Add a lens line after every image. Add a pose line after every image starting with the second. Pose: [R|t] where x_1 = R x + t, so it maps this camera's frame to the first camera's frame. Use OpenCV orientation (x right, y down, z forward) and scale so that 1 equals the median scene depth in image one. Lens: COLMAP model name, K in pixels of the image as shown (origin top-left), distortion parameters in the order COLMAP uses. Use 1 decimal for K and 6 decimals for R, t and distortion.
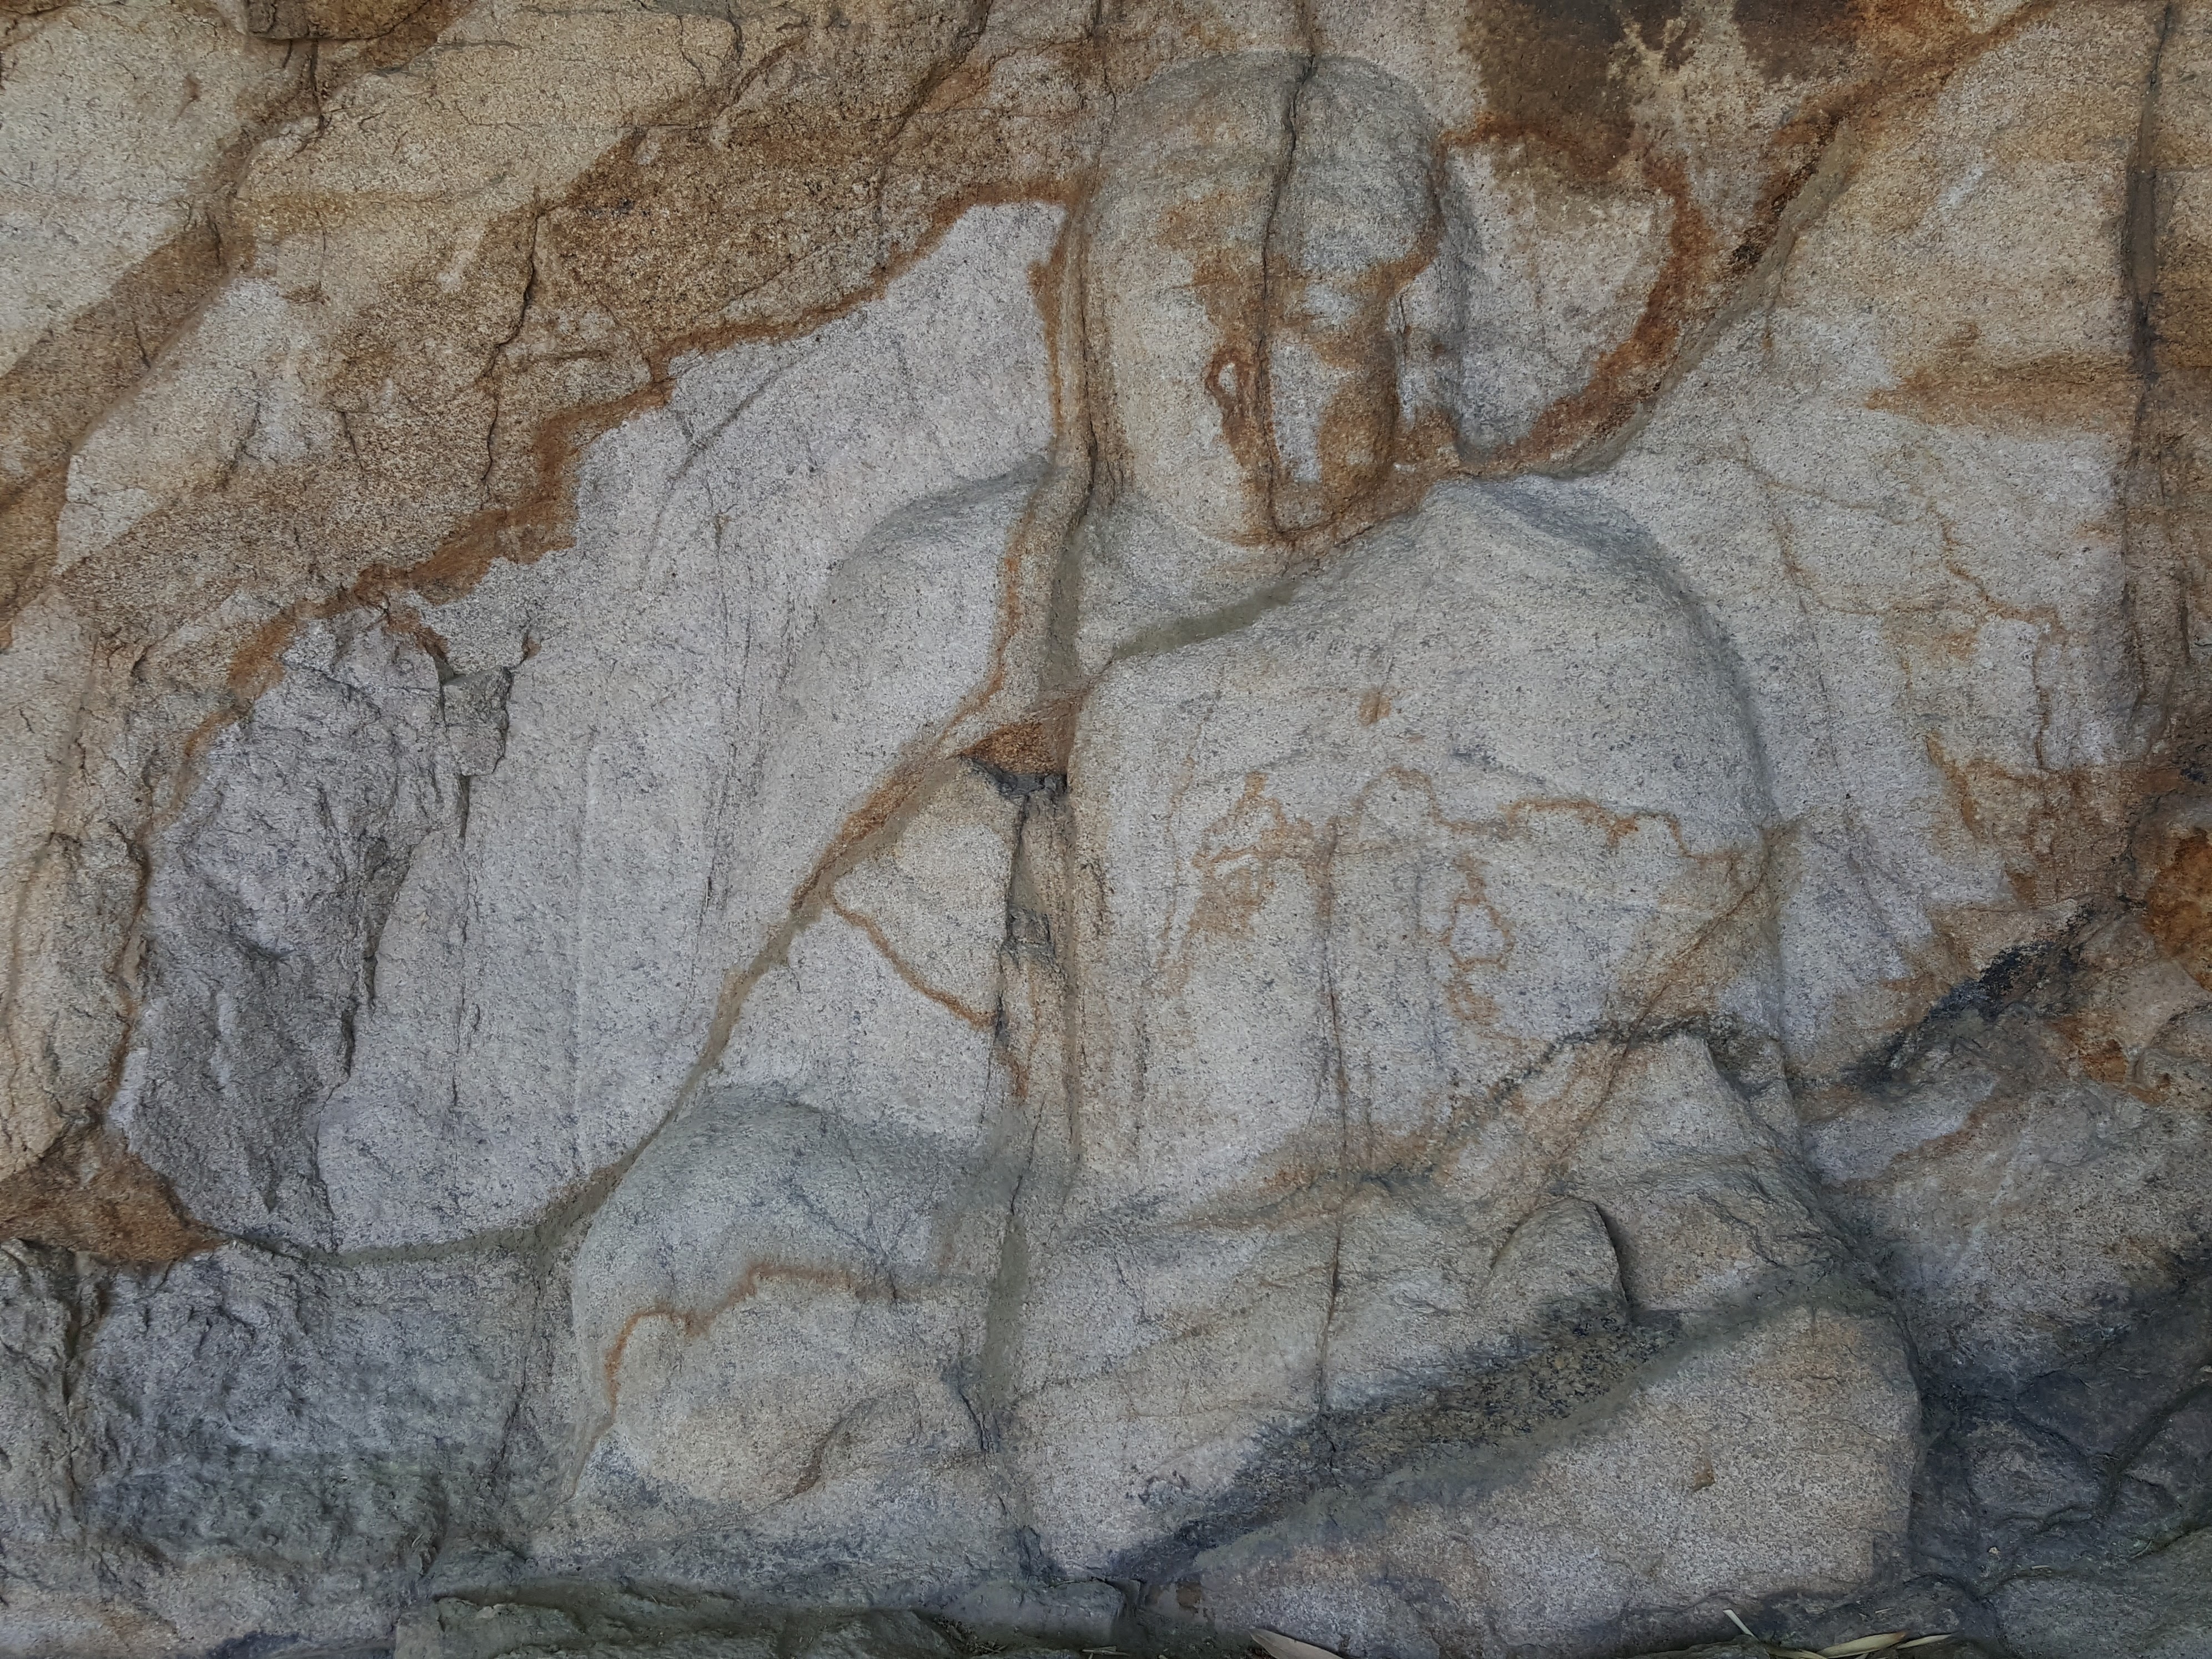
lens RADIAL K [[2148.3, 0, 1095.9], [0, 2148.3, 831.3], [0, 0, 1]] dist [0.183547, -0.402073]
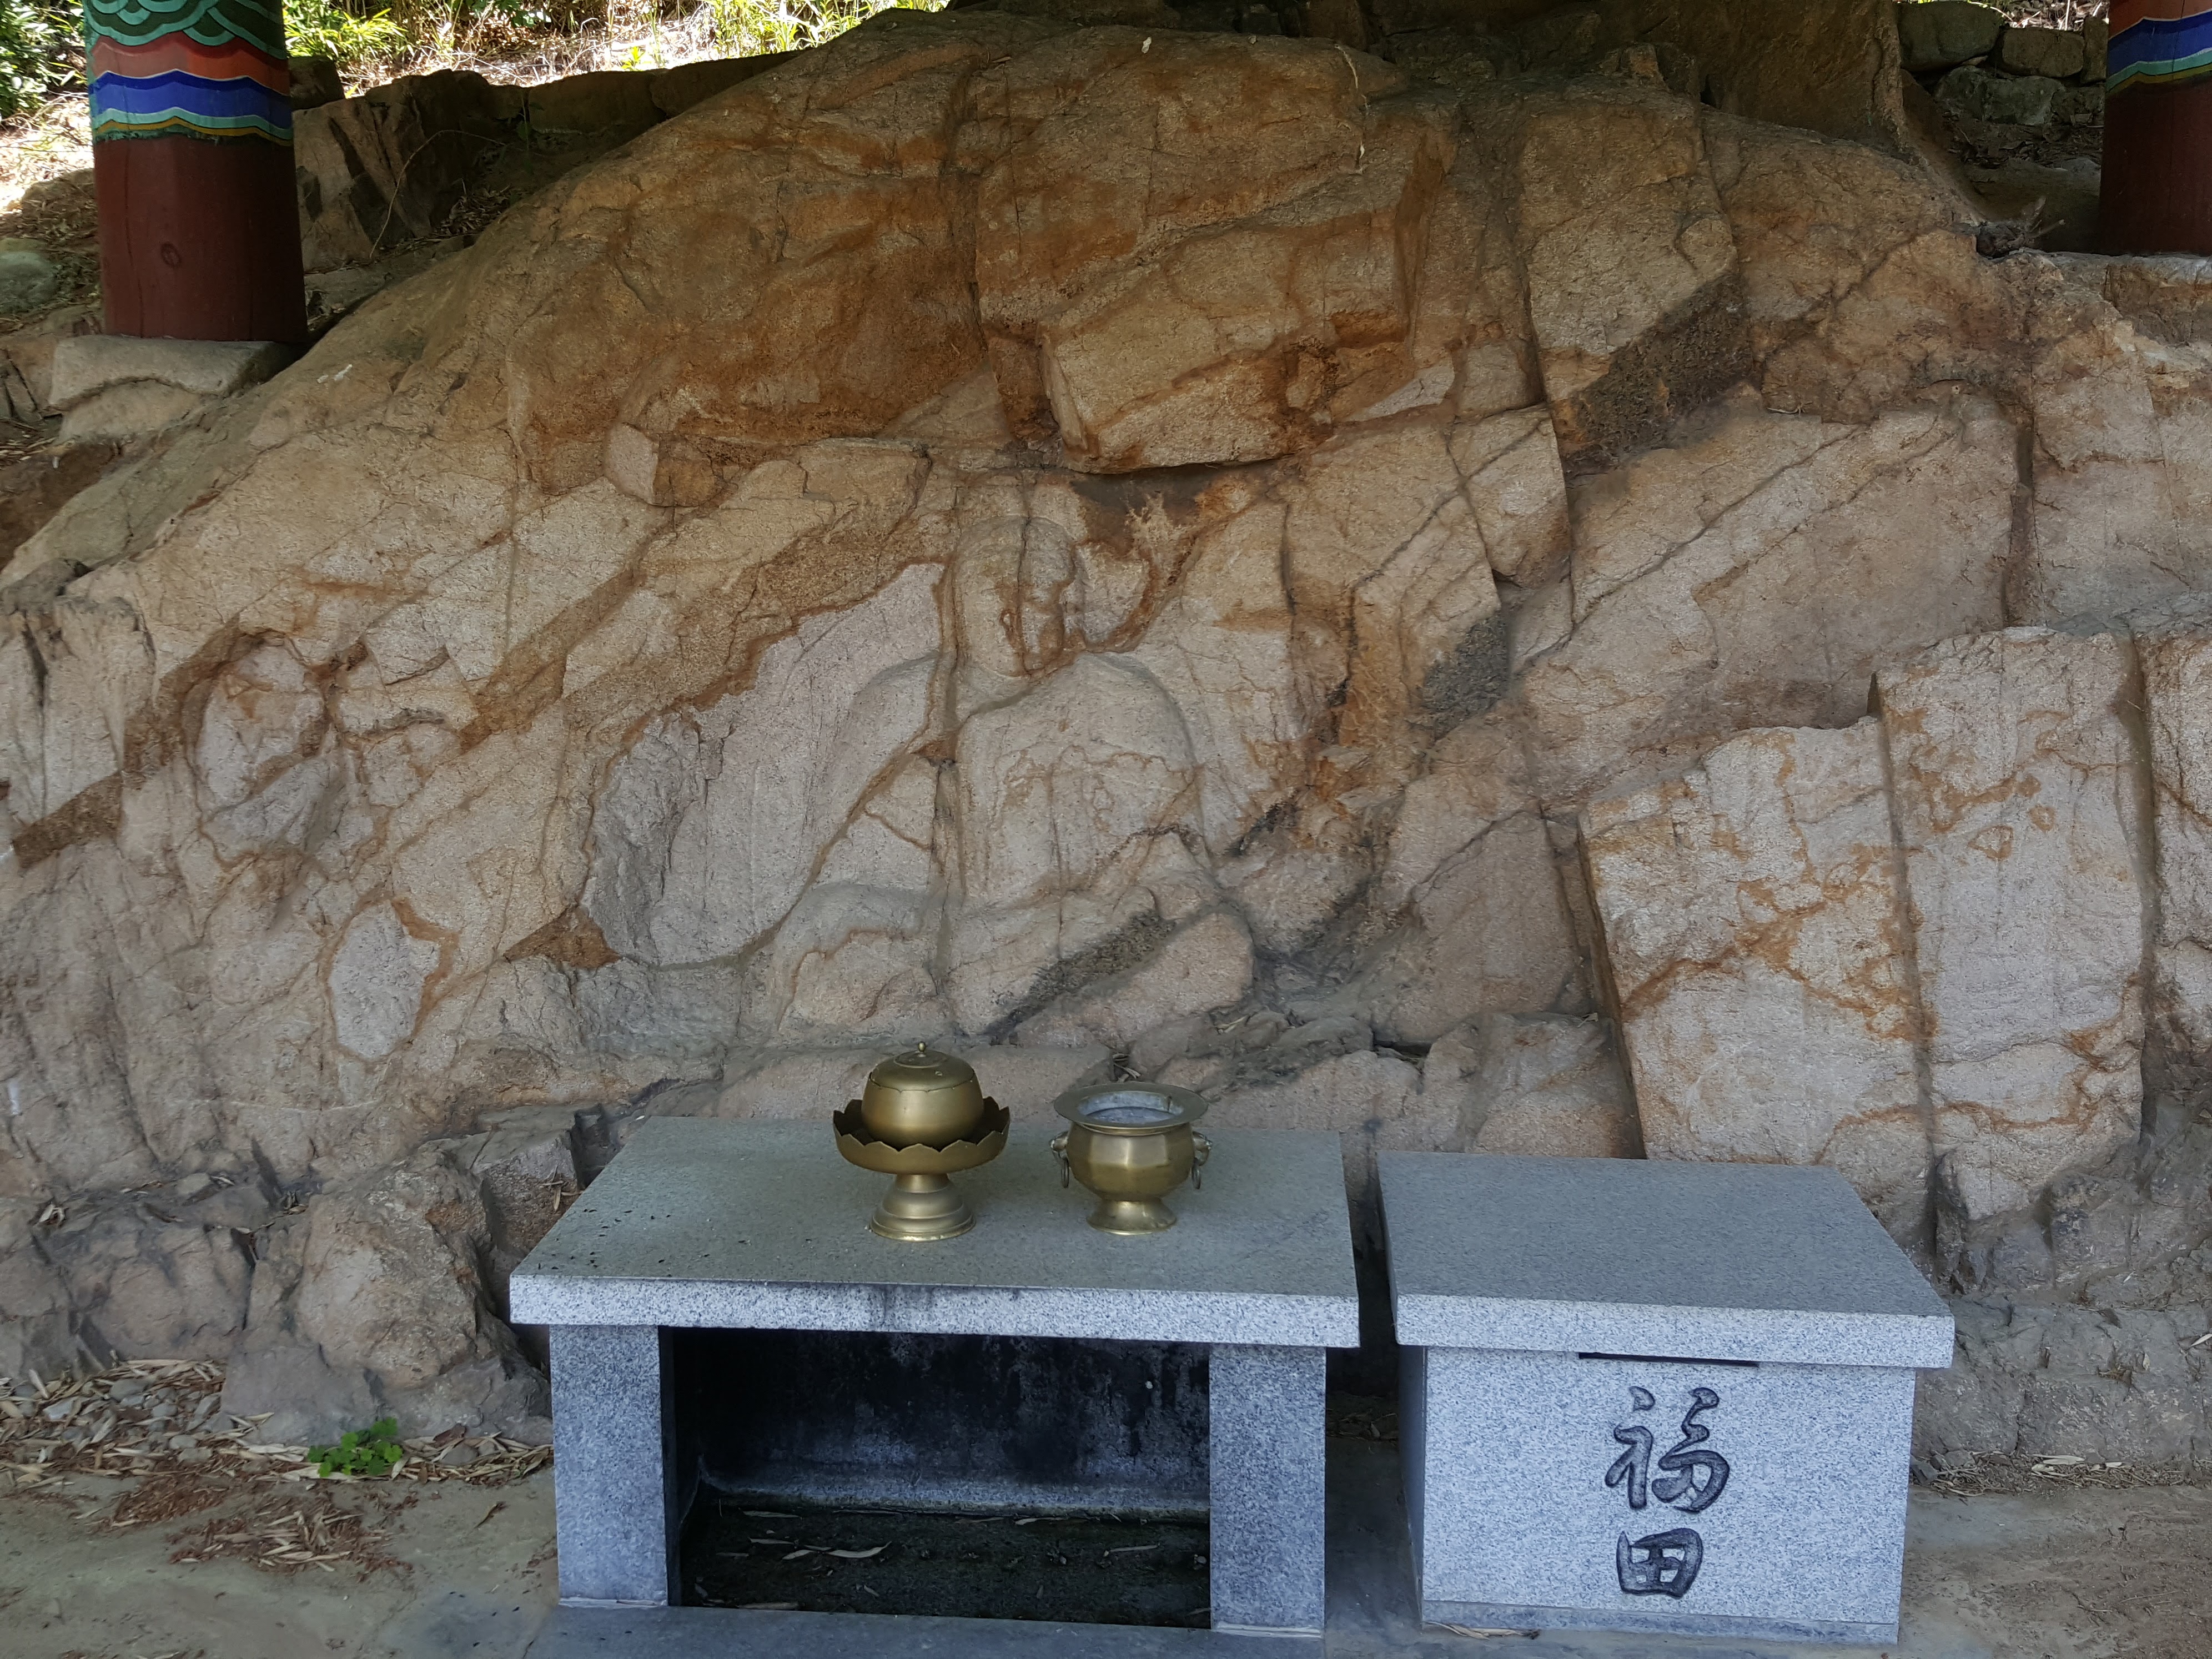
lens RADIAL K [[2148.3, 0, 1095.9], [0, 2148.3, 831.3], [0, 0, 1]] dist [0.183547, -0.402073]
pose [[0.977250, -0.018829, 0.211253, -0.432290], [0.061072, 0.978846, -0.195272, 0.633562], [-0.203107, 0.203731, 0.957727, -1.717463]]
